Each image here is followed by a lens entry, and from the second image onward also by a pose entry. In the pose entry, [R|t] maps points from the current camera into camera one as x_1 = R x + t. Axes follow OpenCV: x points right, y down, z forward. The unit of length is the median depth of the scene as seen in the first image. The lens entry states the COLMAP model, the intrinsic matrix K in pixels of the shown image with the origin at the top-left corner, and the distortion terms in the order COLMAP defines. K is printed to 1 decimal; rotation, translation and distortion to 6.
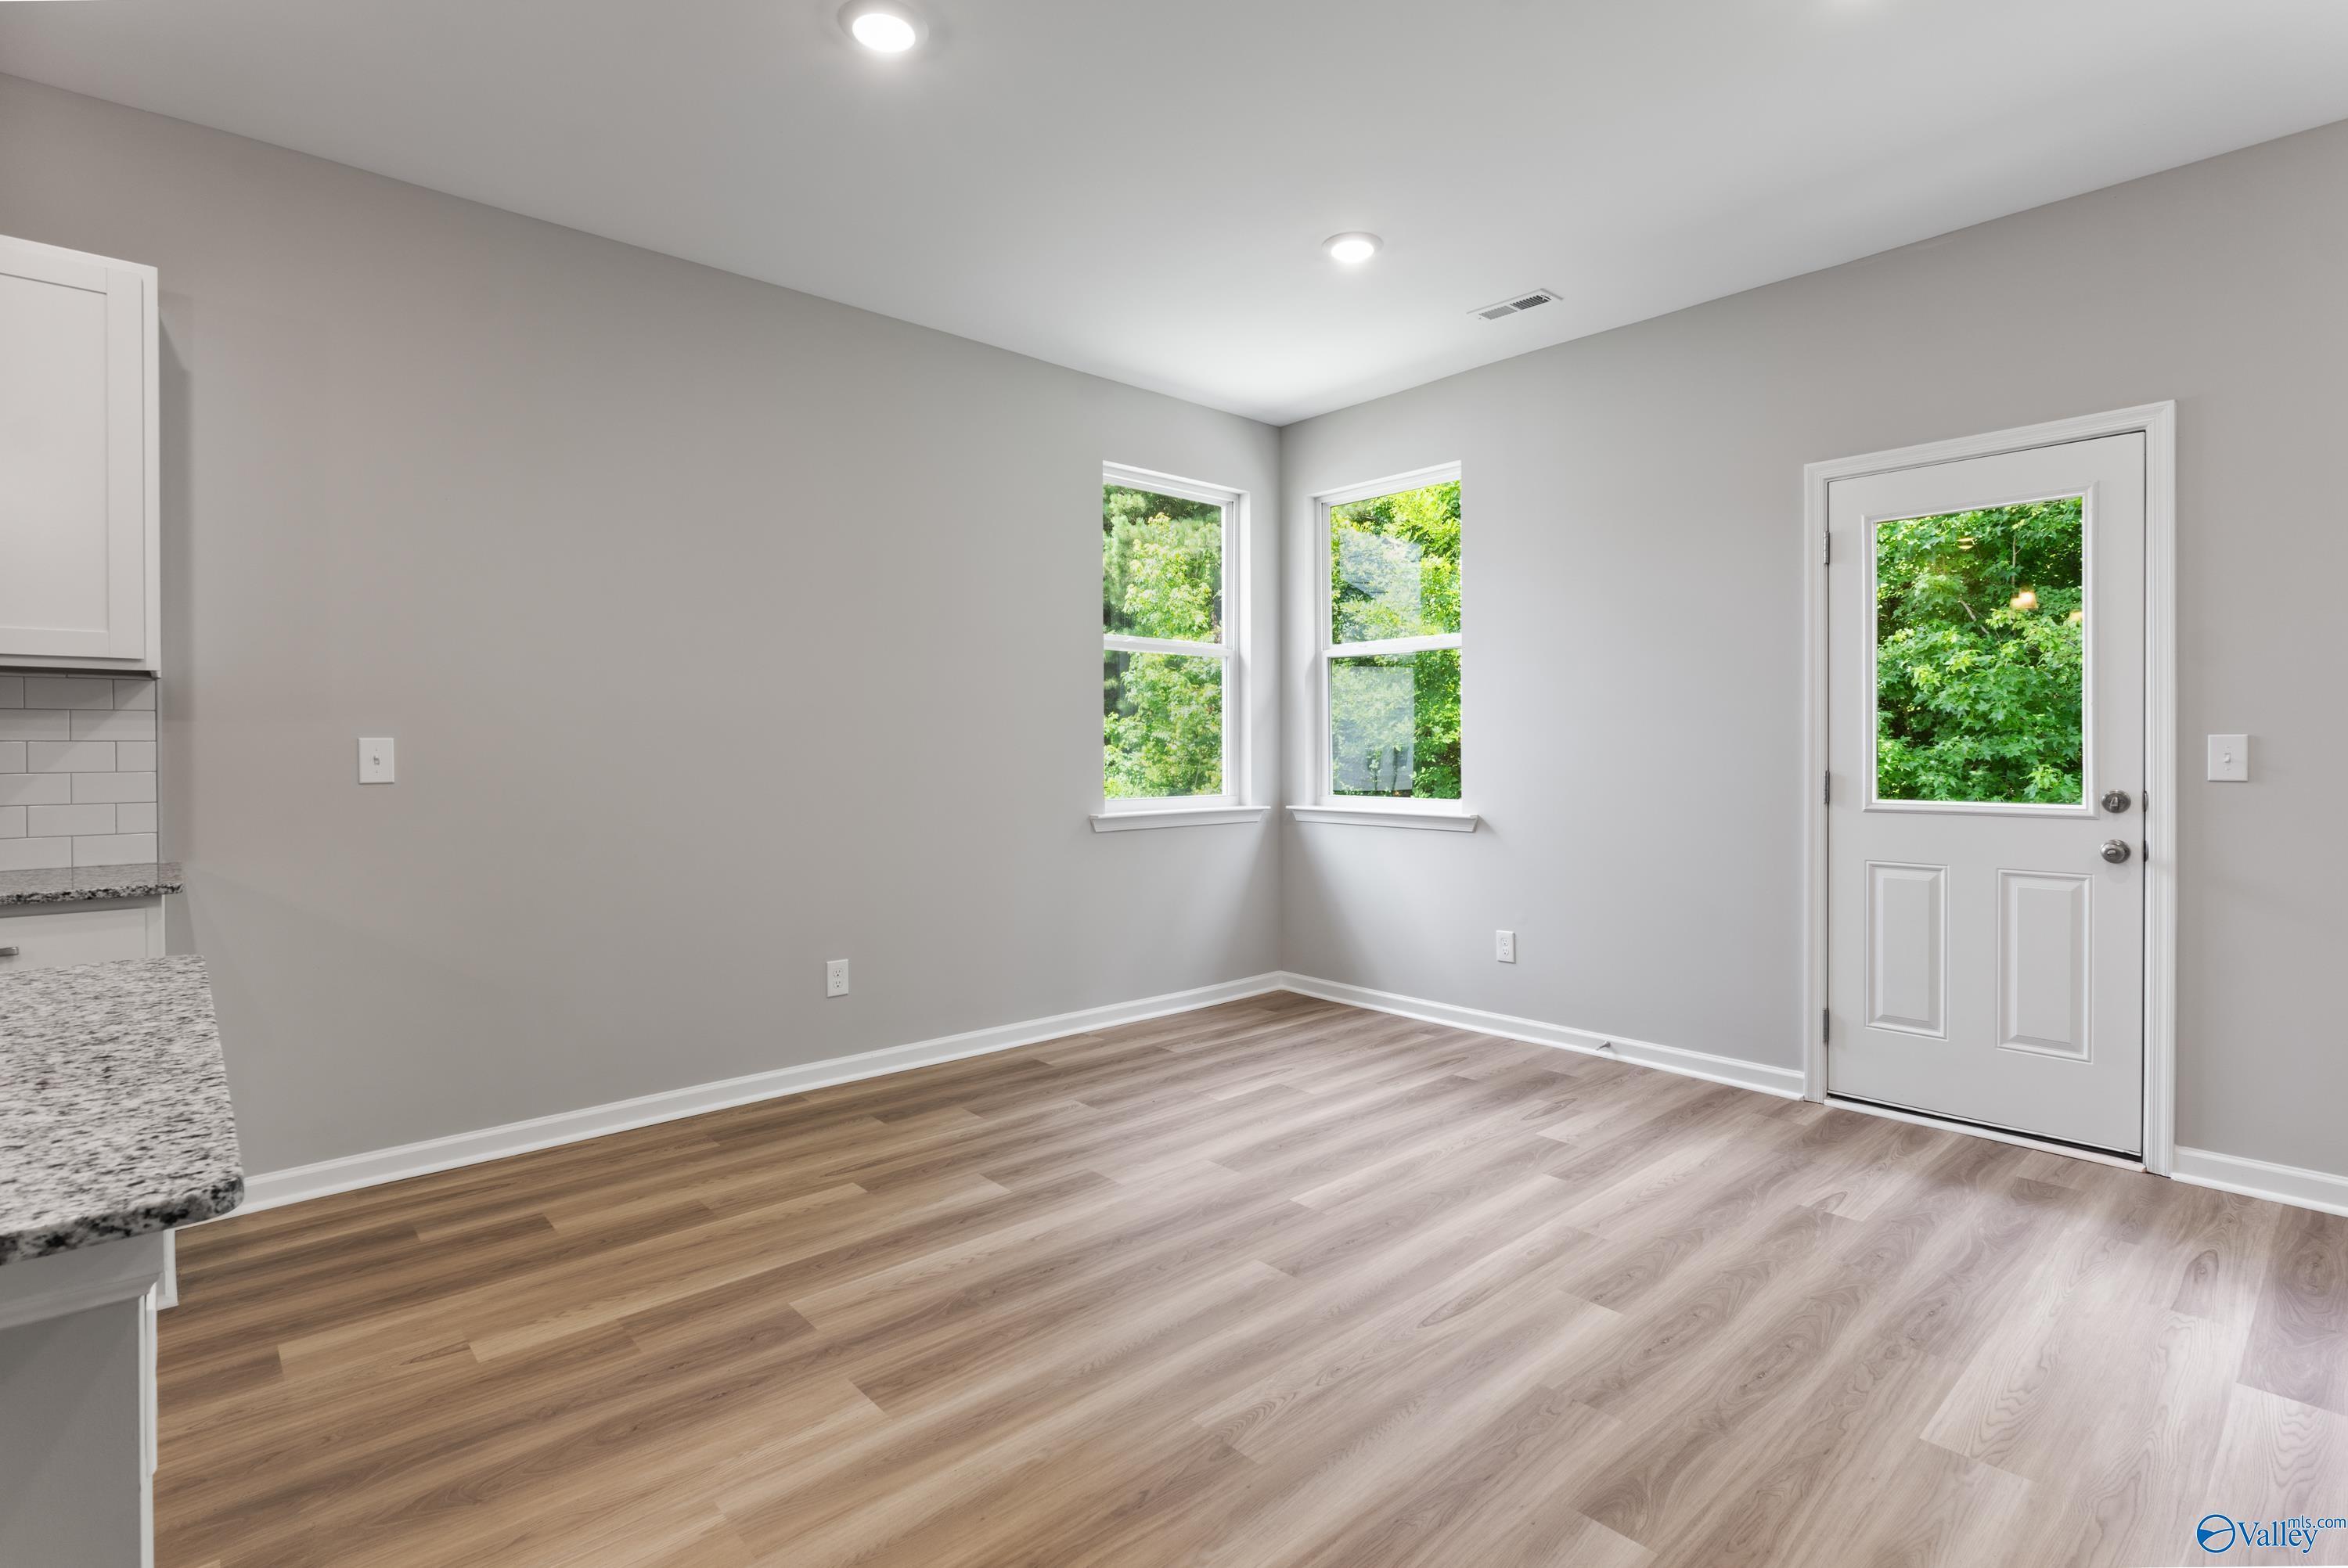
lens RADIAL K [[1139.3, 0, 1177.1], [0, 1139.3, 749.9], [0, 0, 1]] dist [-0.001585, -0.001621]
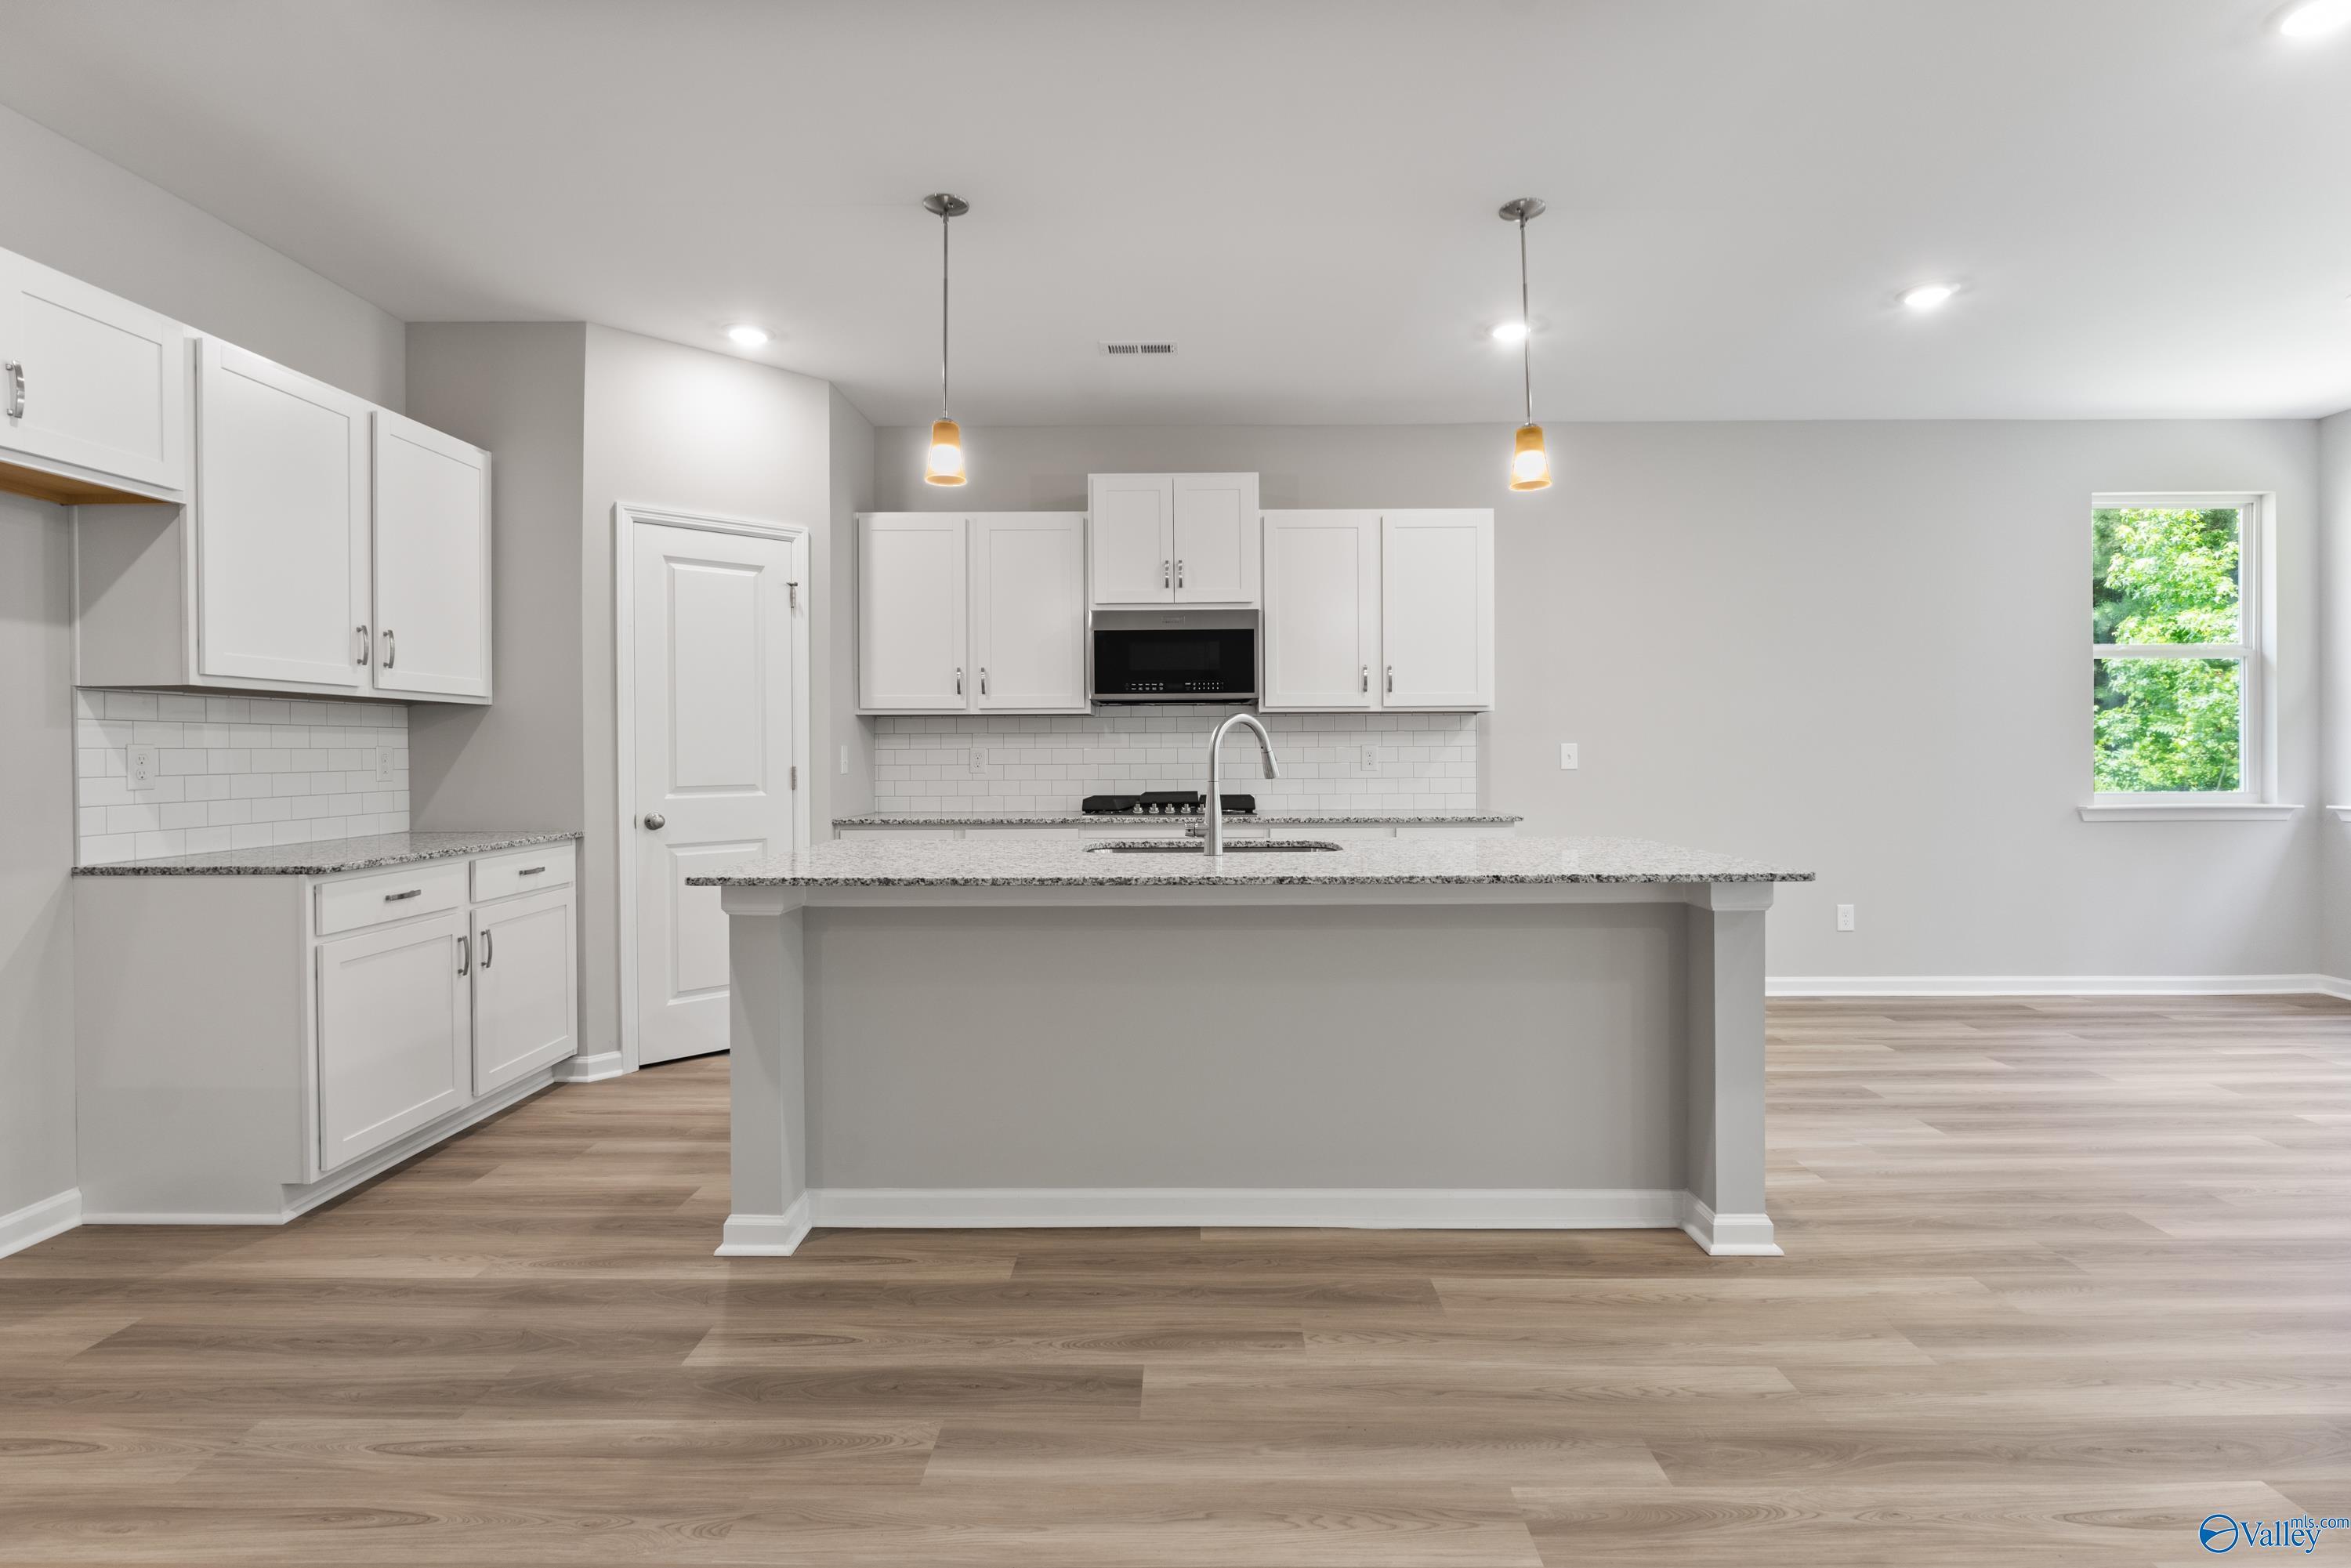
lens RADIAL K [[1140.9, 0, 1178.6], [0, 1140.9, 749.8], [0, 0, 1]] dist [-0.001585, -0.001621]
pose [[0.746473, -0.000776, -0.665415, 0.007276], [0.002448, 0.999996, 0.001580, -0.002235], [0.665411, -0.002808, 0.746472, -0.307784]]
